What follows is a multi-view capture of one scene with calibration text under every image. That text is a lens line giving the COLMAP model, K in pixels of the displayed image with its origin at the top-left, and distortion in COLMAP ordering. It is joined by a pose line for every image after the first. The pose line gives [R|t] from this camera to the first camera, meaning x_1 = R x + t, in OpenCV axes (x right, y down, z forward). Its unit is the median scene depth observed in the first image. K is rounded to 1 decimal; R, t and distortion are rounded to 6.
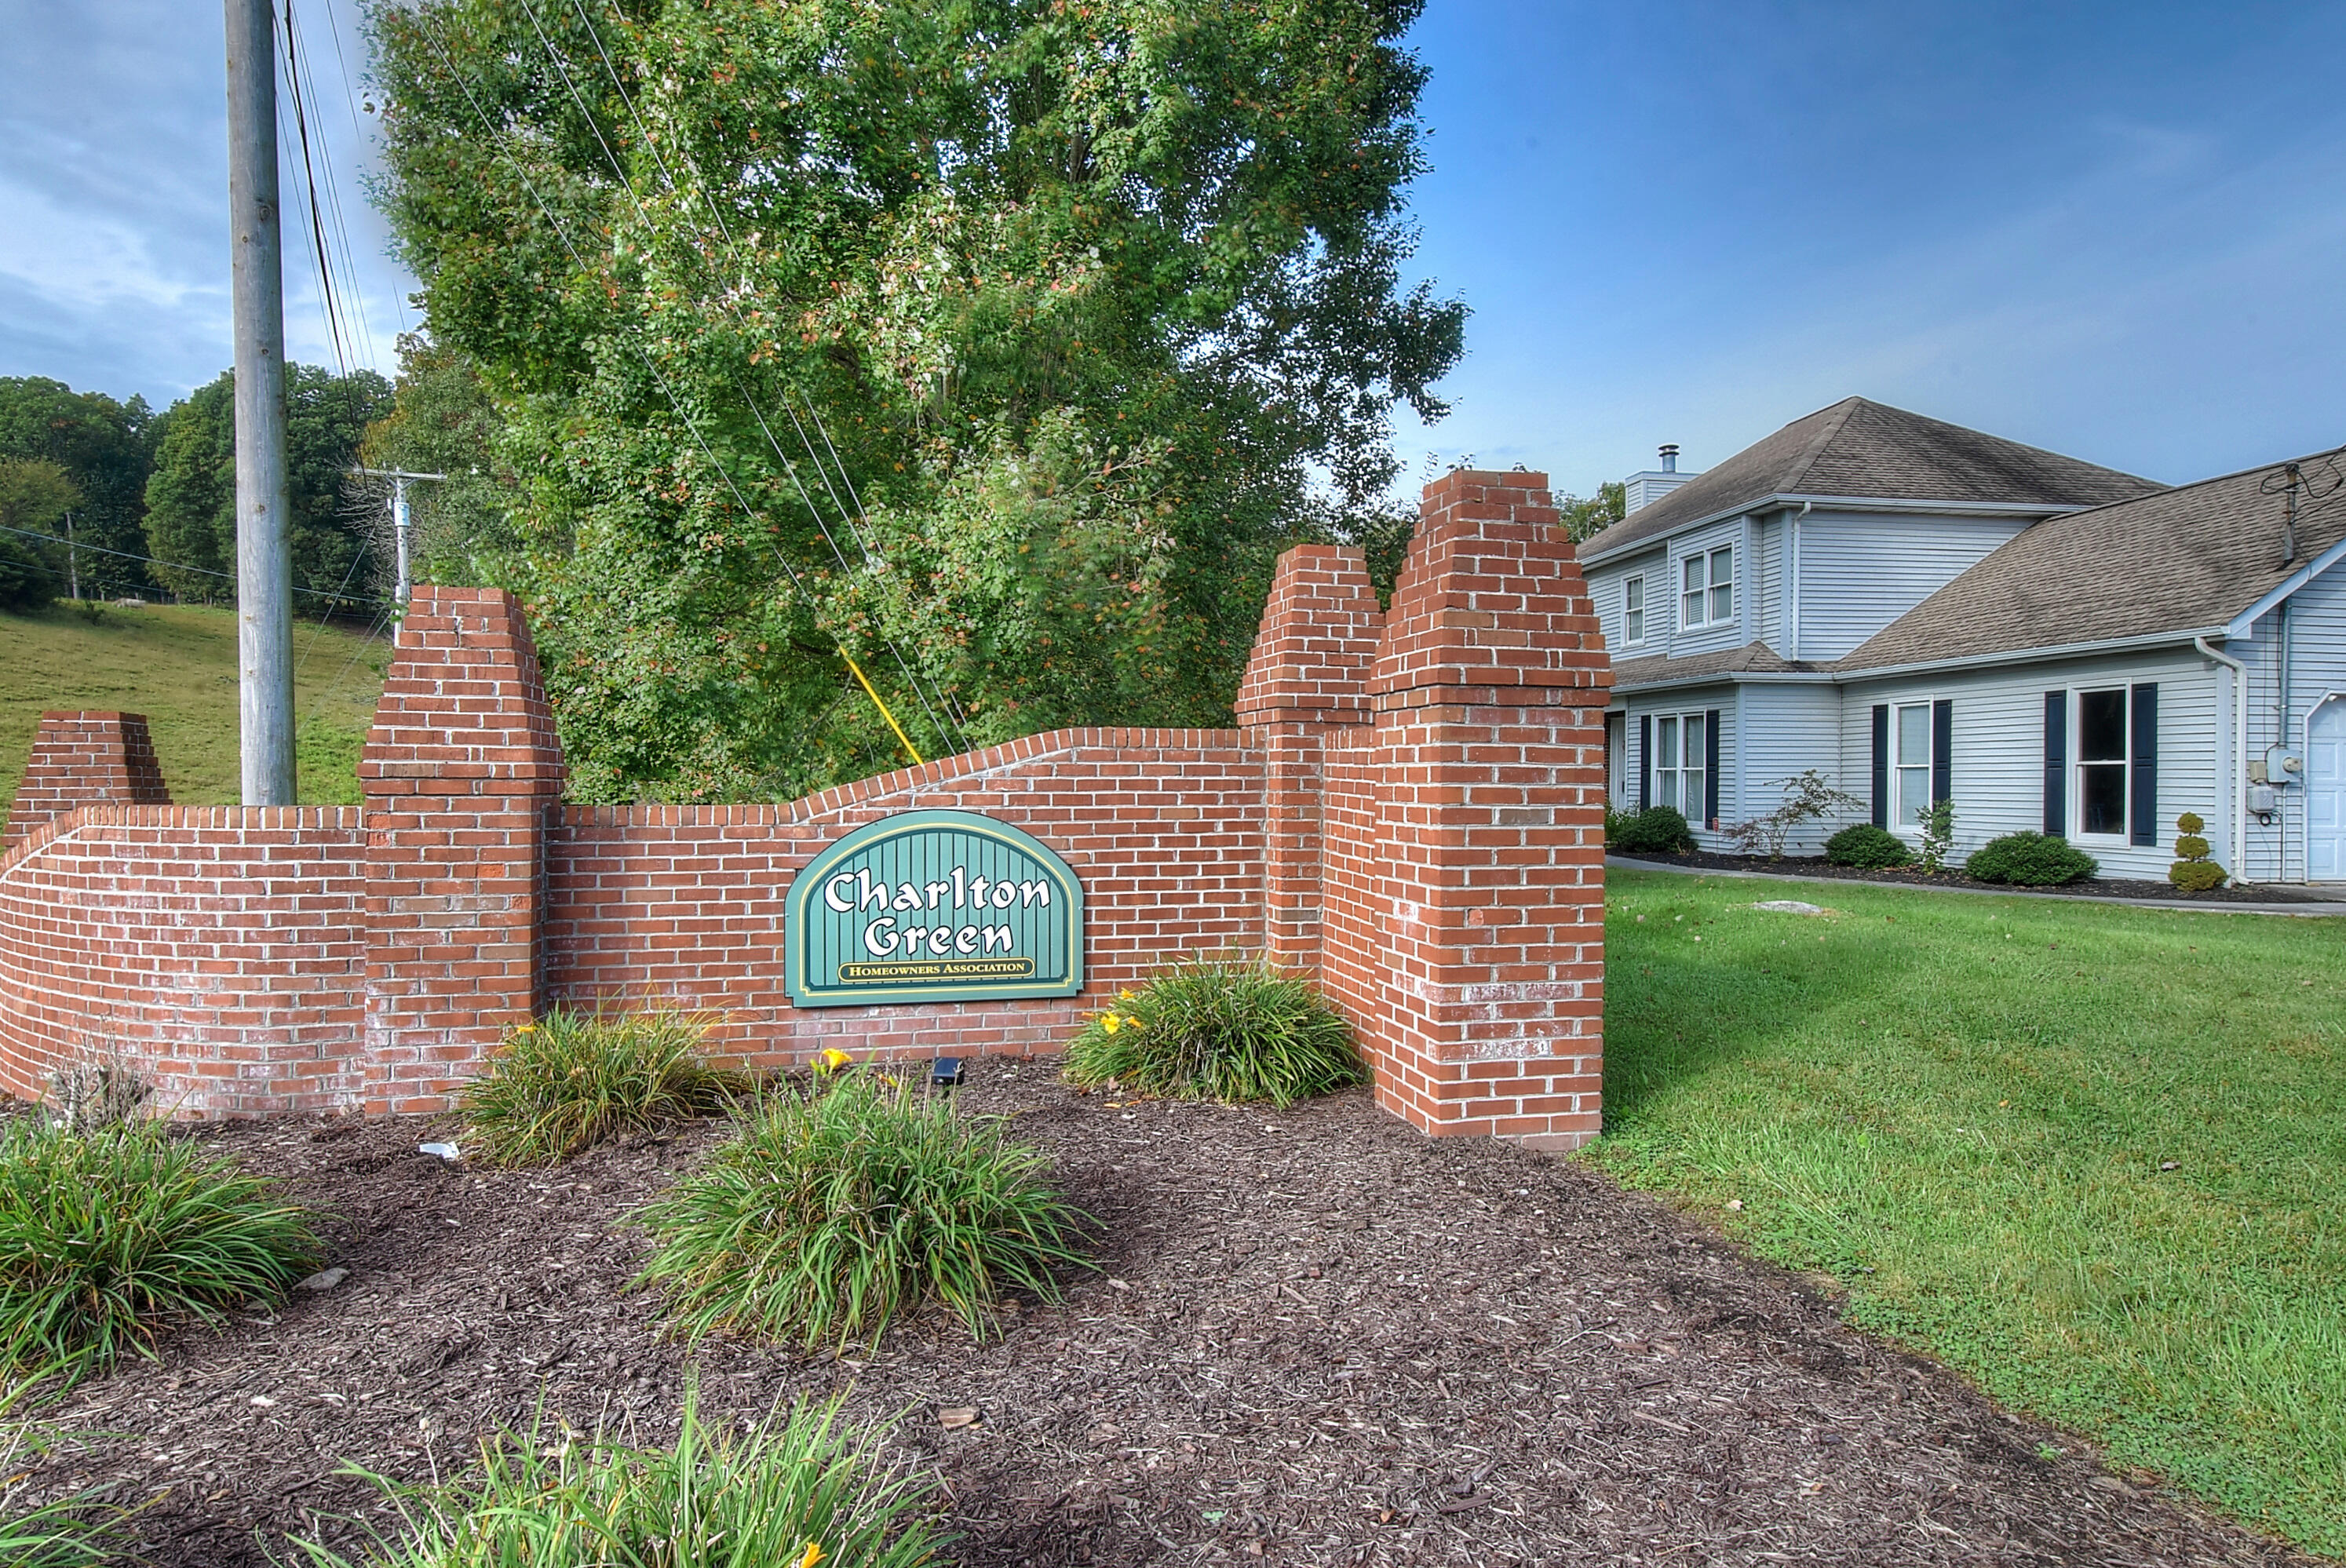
lens RADIAL K [[1422.8, 0, 1174.3], [0, 1422.8, 790.5], [0, 0, 1]] dist [0.000557, 0.000055]
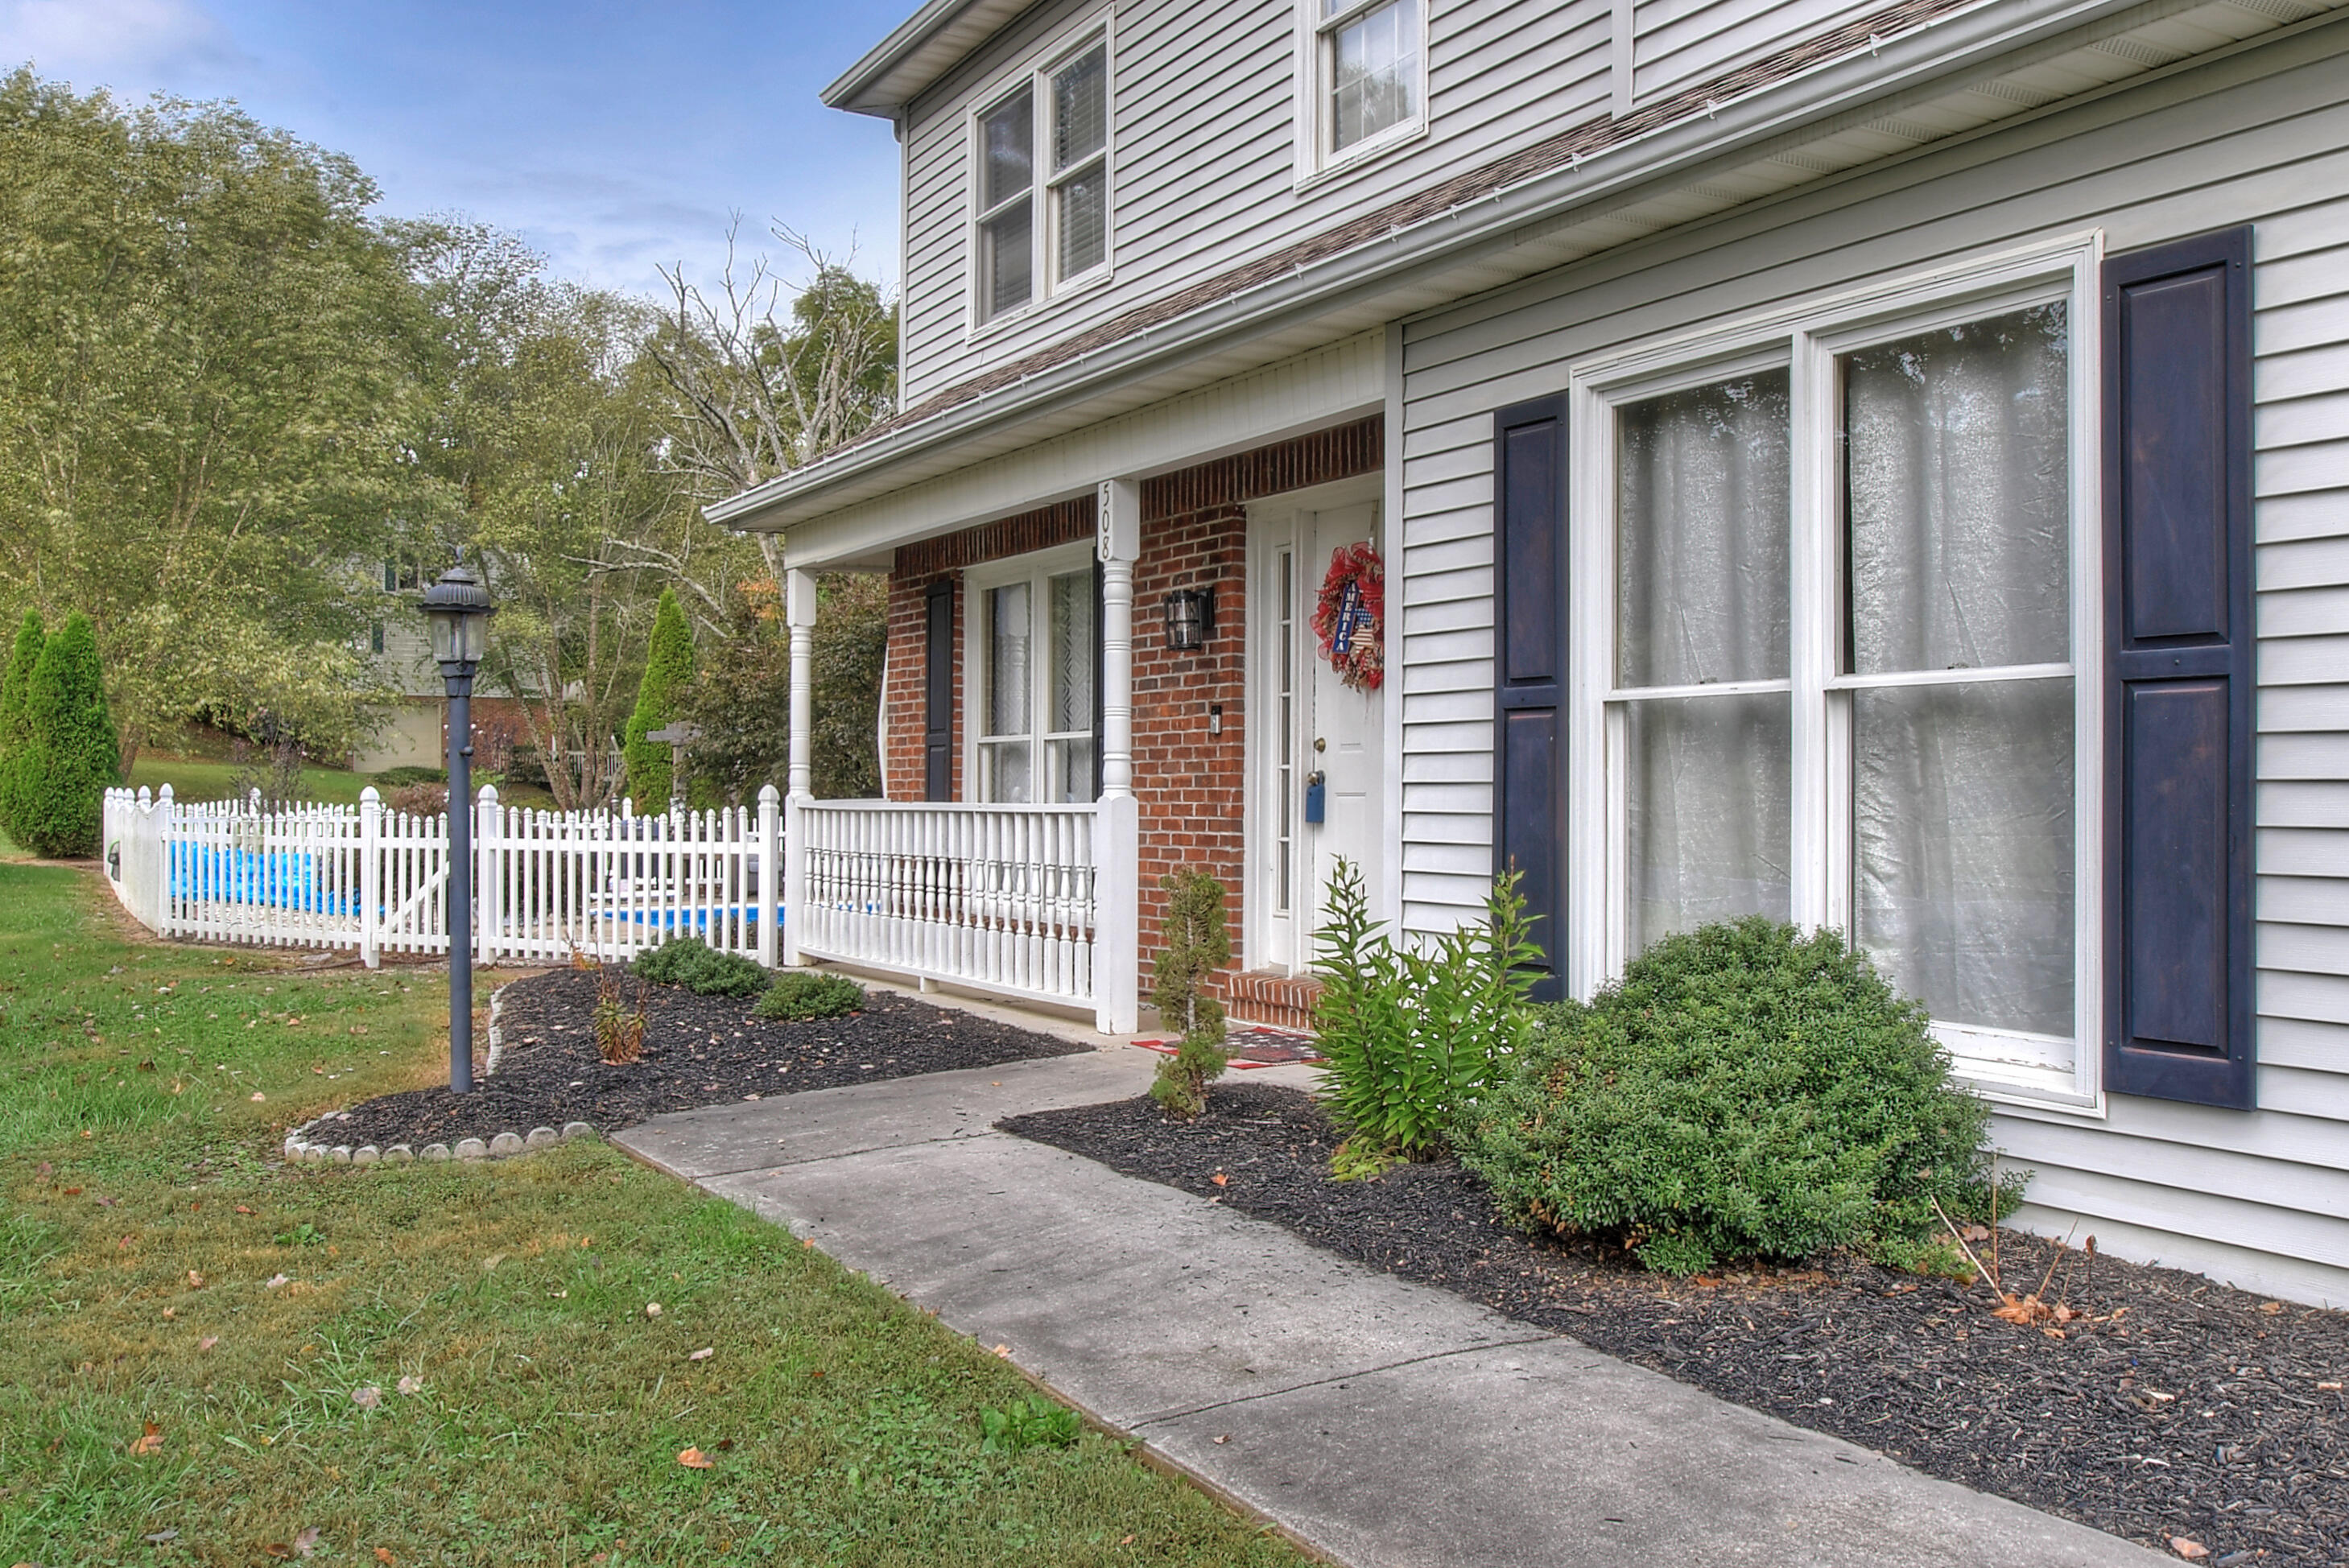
lens RADIAL K [[1996.9, 0, 1181.3], [0, 1996.9, 771.6], [0, 0, 1]] dist [-0.017540, -0.001712]
pose [[0.930831, -0.001578, 0.365448, 0.217116], [0.007935, 0.999842, -0.015893, -0.002741], [-0.365365, 0.017693, 0.930696, 0.852965]]
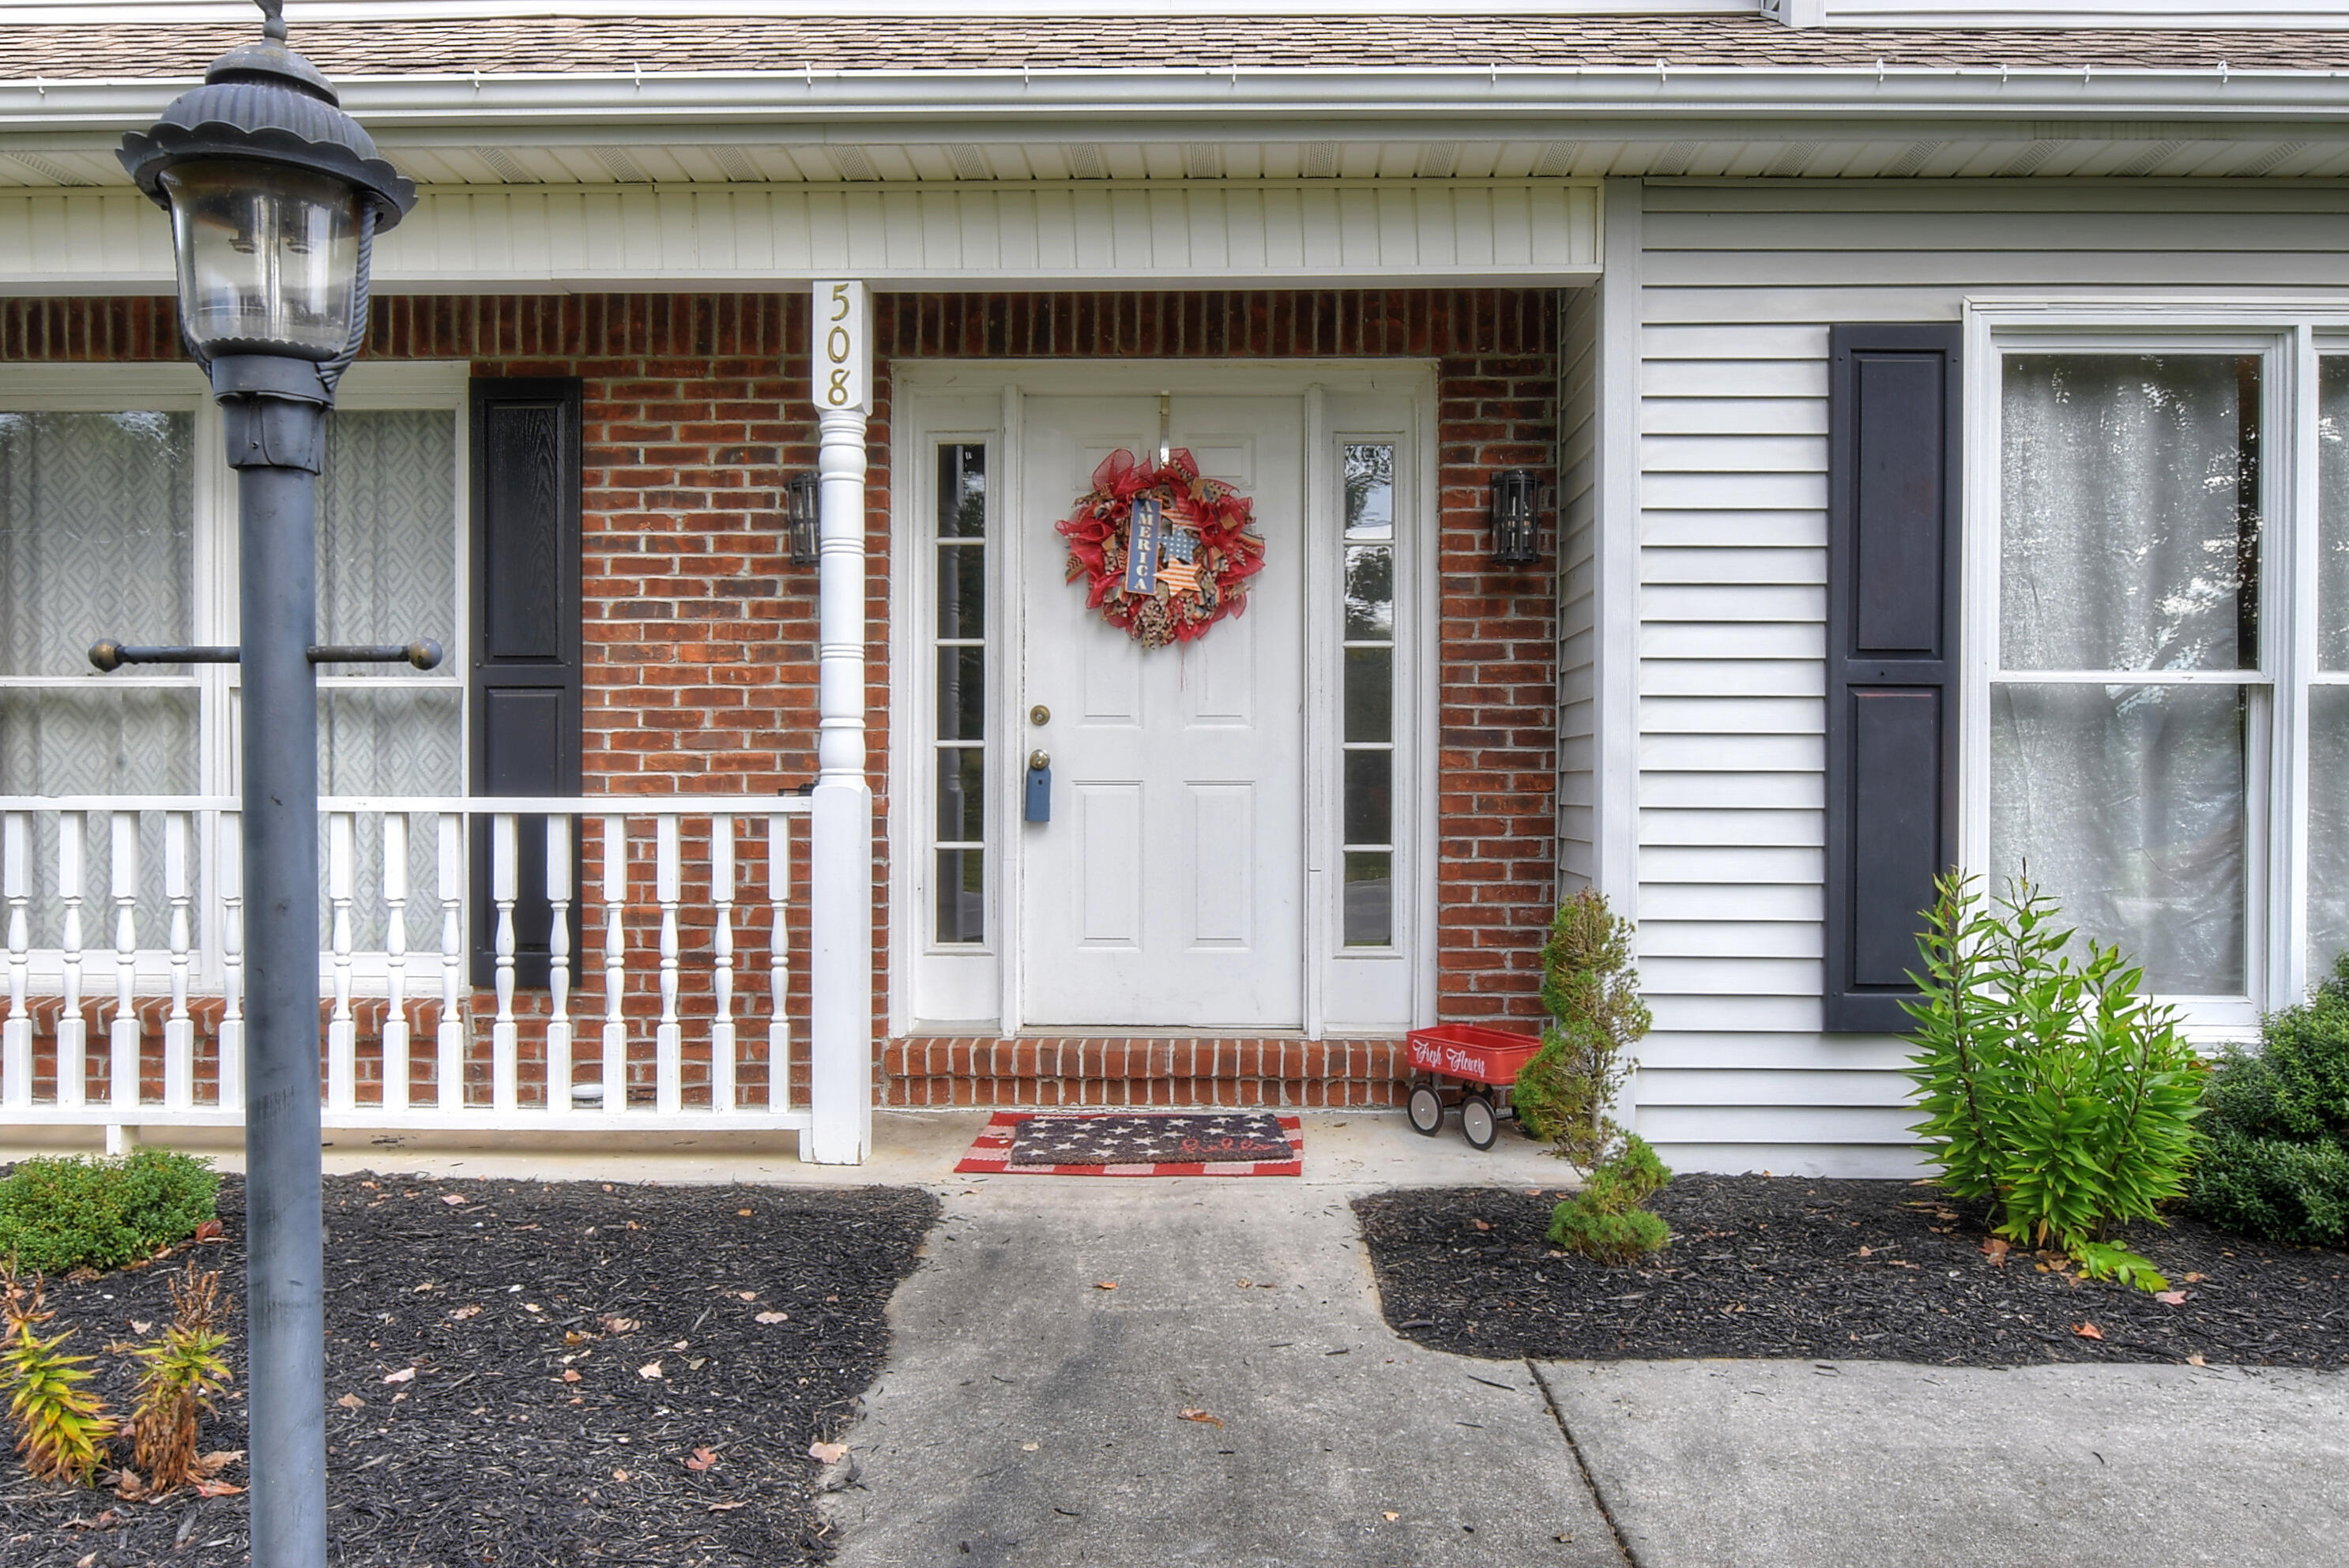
lens RADIAL K [[1597.9, 0, 1173.6], [0, 1597.9, 790.1], [0, 0, 1]] dist [-0.002400, -0.002554]
pose [[0.176669, -0.013275, 0.984181, 0.162198], [0.006200, 0.999904, 0.012374, -0.005920], [-0.984251, 0.003916, 0.176734, 1.138715]]
